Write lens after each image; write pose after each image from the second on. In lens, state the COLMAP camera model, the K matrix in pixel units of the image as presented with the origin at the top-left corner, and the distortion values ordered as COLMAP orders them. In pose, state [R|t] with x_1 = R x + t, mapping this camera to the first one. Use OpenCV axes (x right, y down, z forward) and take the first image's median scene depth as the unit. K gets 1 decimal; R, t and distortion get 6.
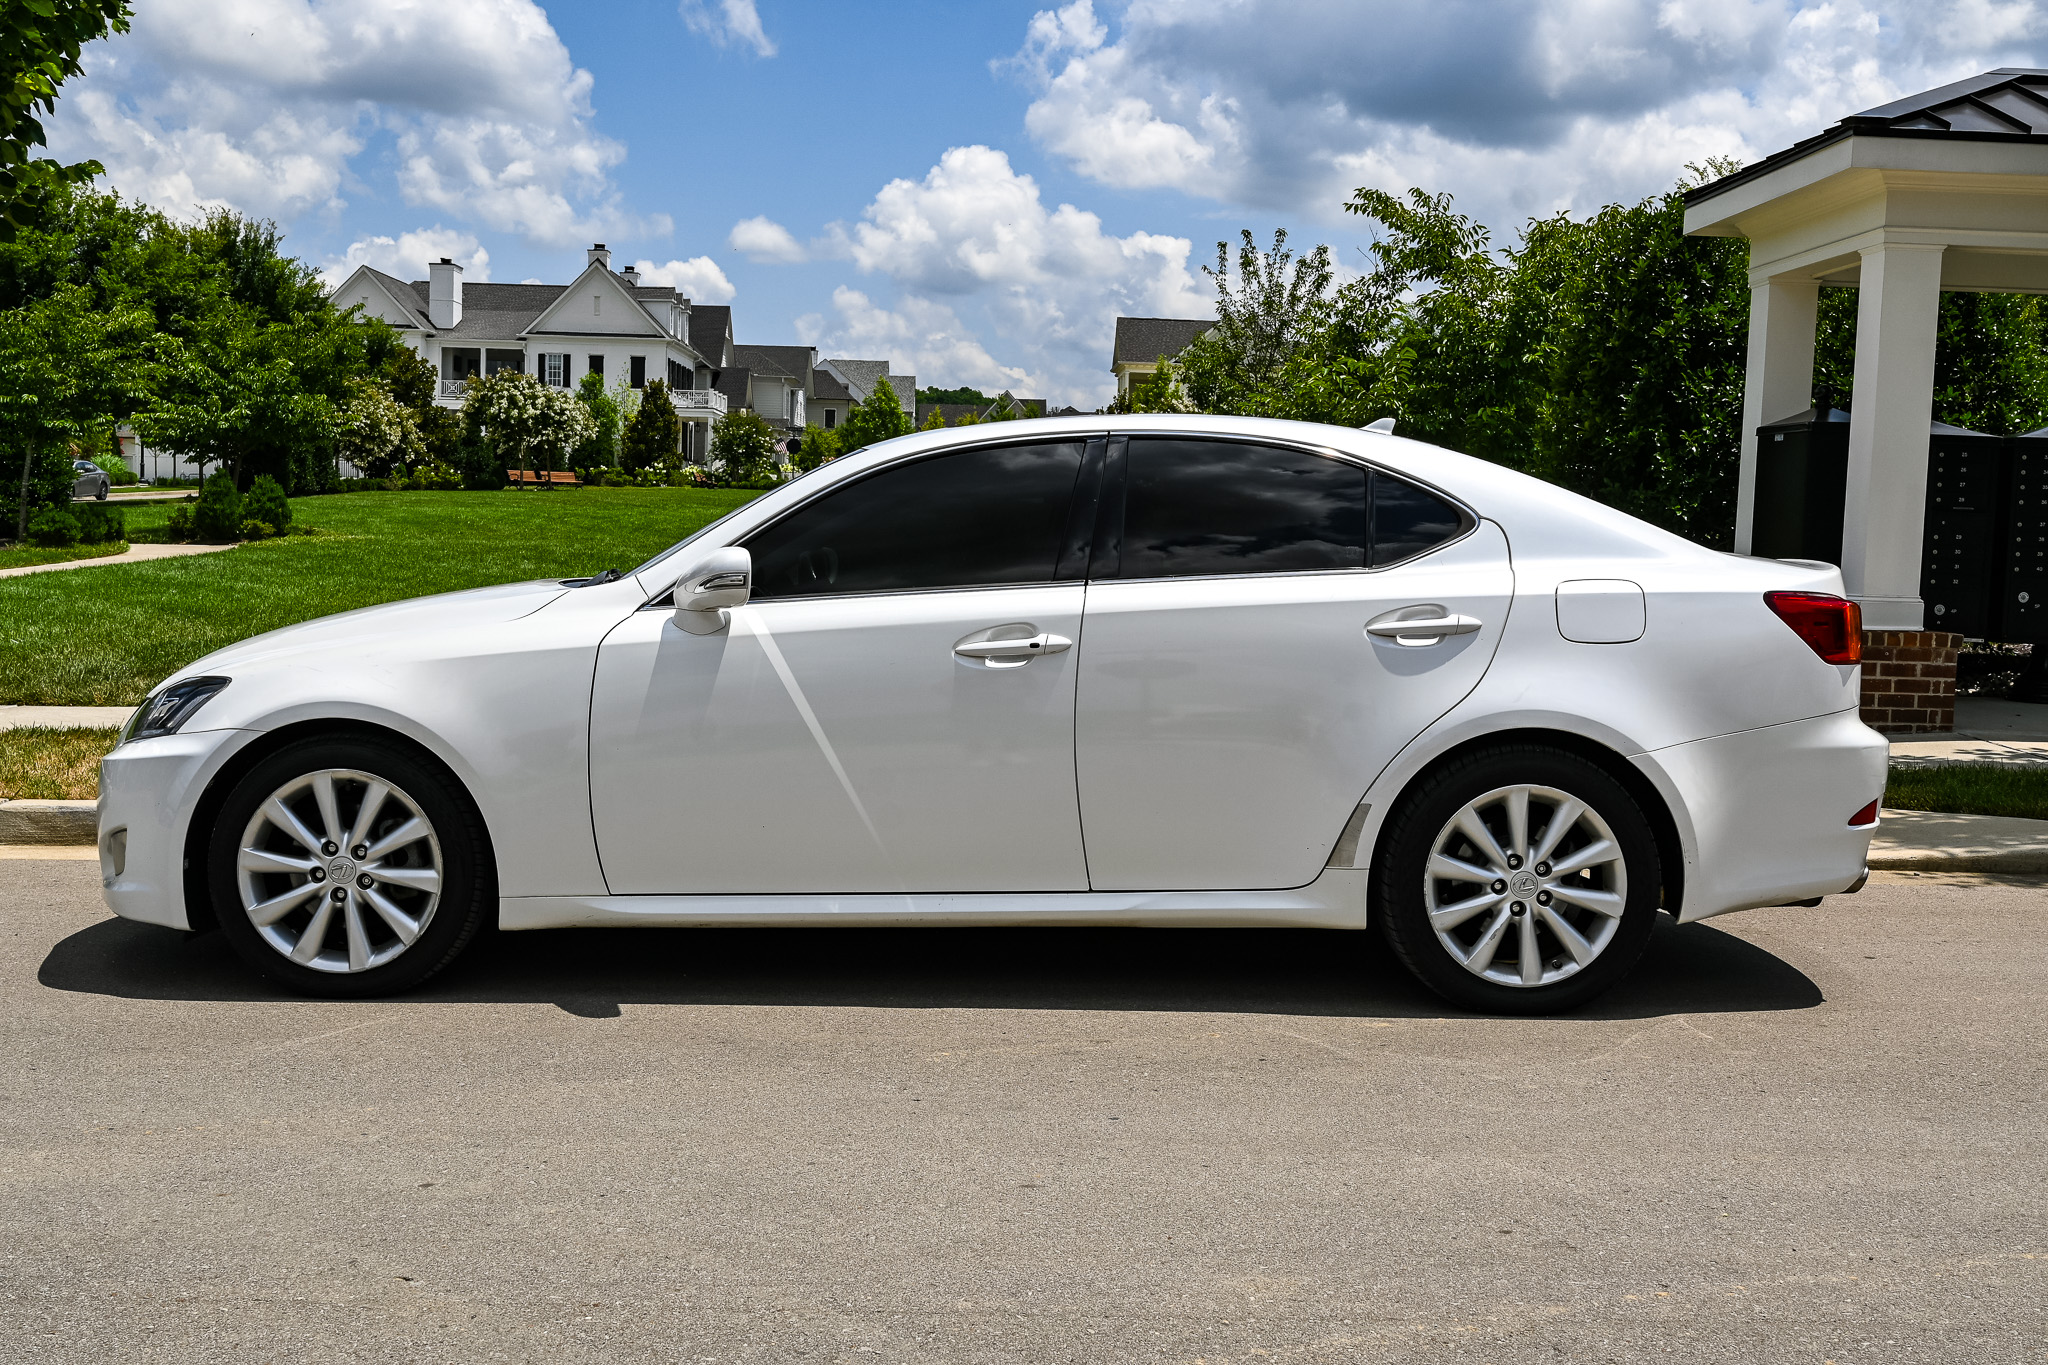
lens RADIAL K [[2113.6, 0, 1024.0], [0, 2113.6, 682.5], [0, 0, 1]] dist [-0.013019, 0.005984]
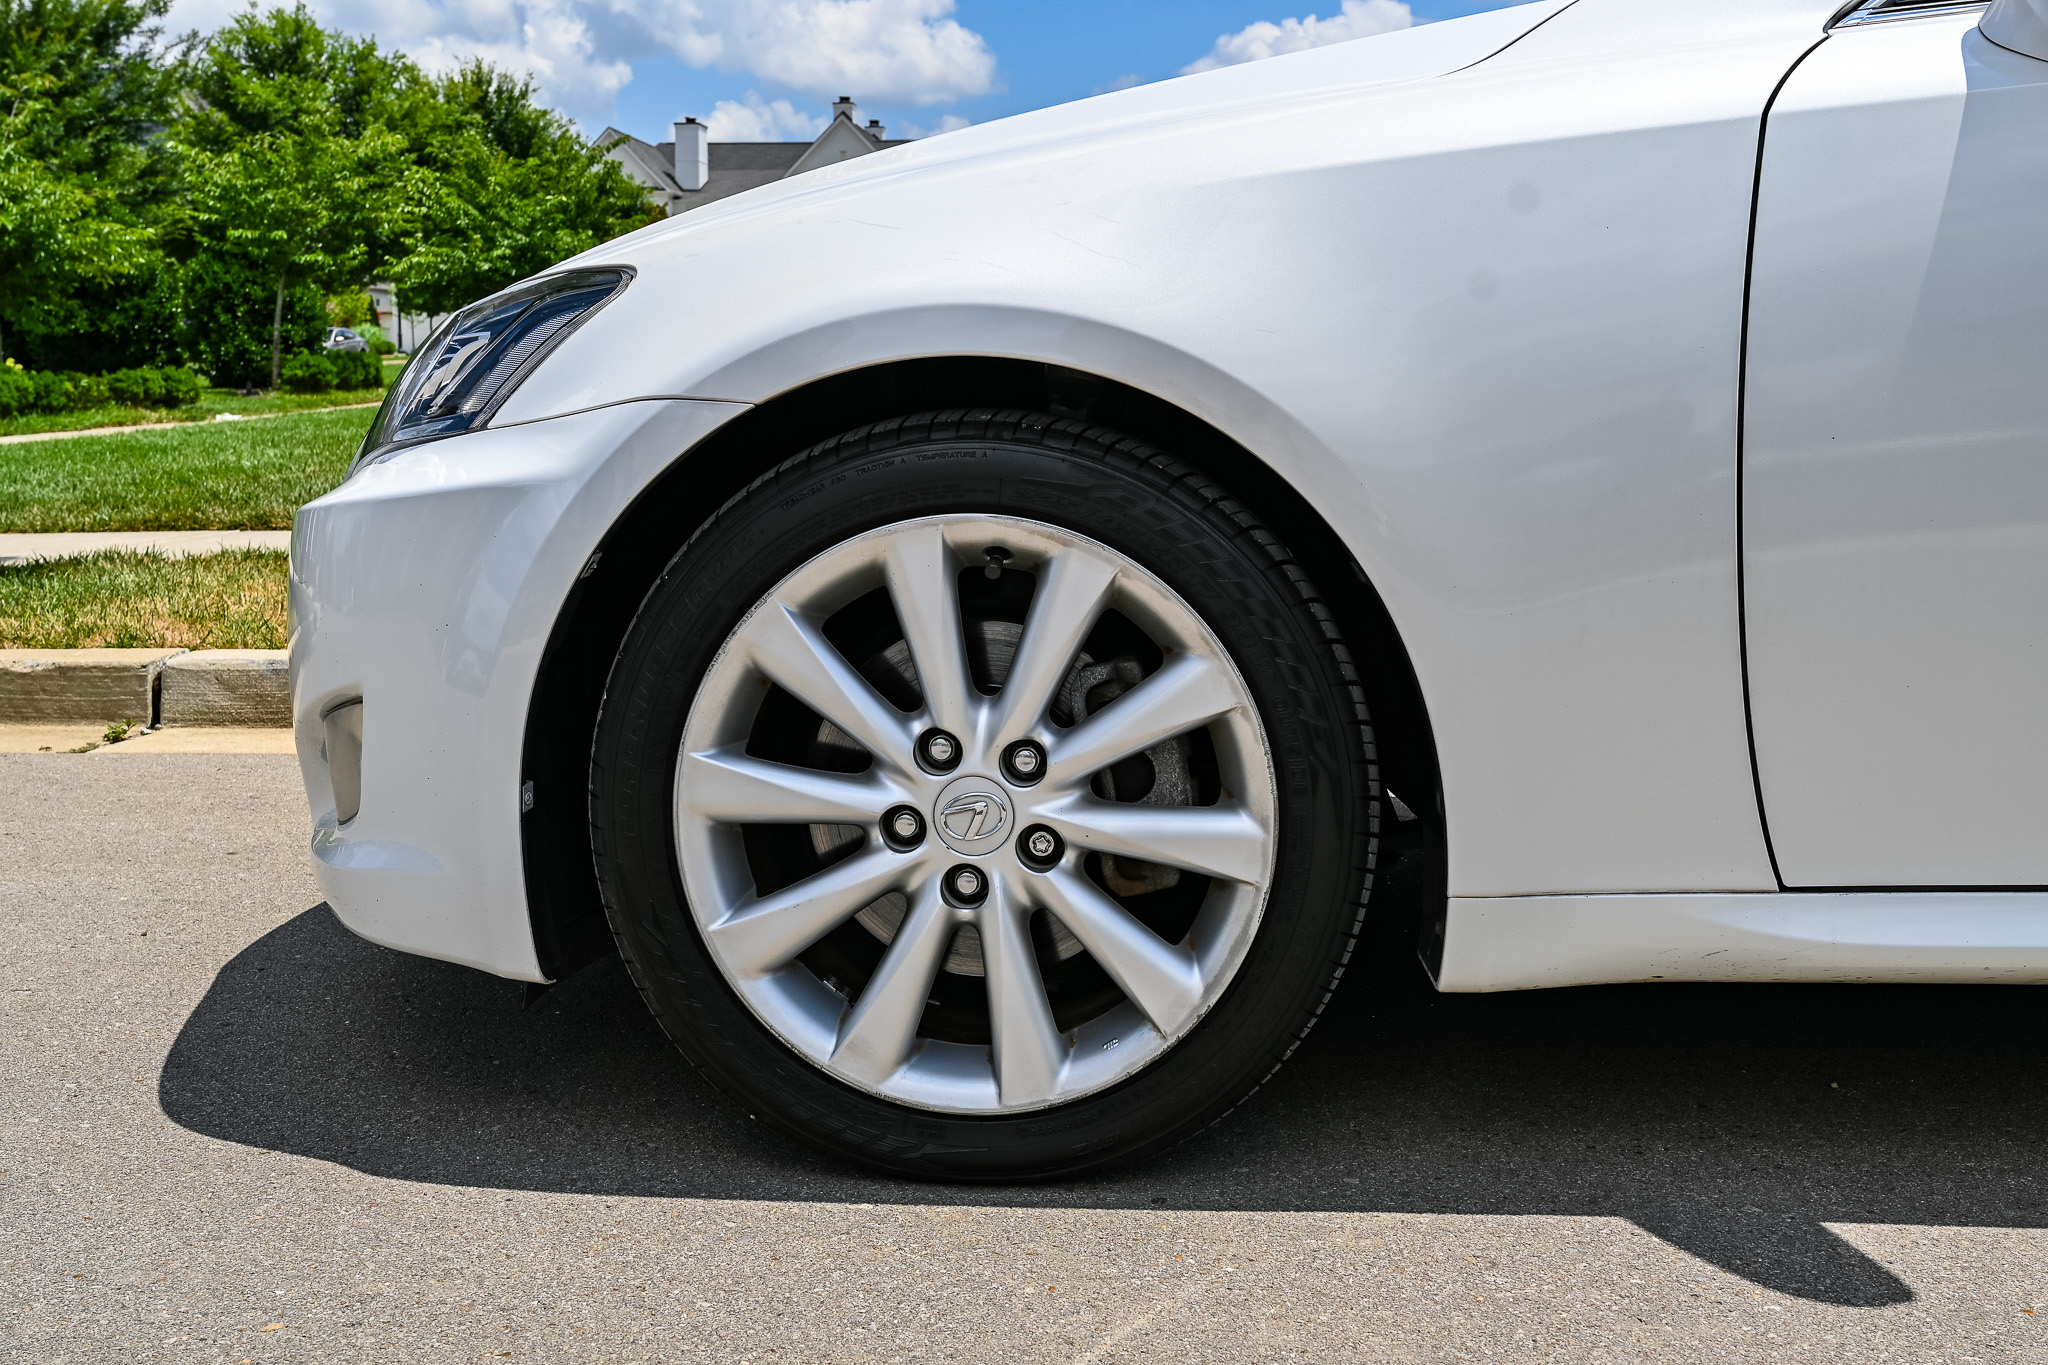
lens RADIAL K [[2045.7, 0, 1027.1], [0, 2045.7, 650.5], [0, 0, 1]] dist [-0.036092, 0.007489]
pose [[0.994829, -0.009904, -0.101081, -0.058684], [0.014832, 0.998731, 0.048126, 0.009764], [0.100476, -0.049376, 0.993714, 0.140929]]
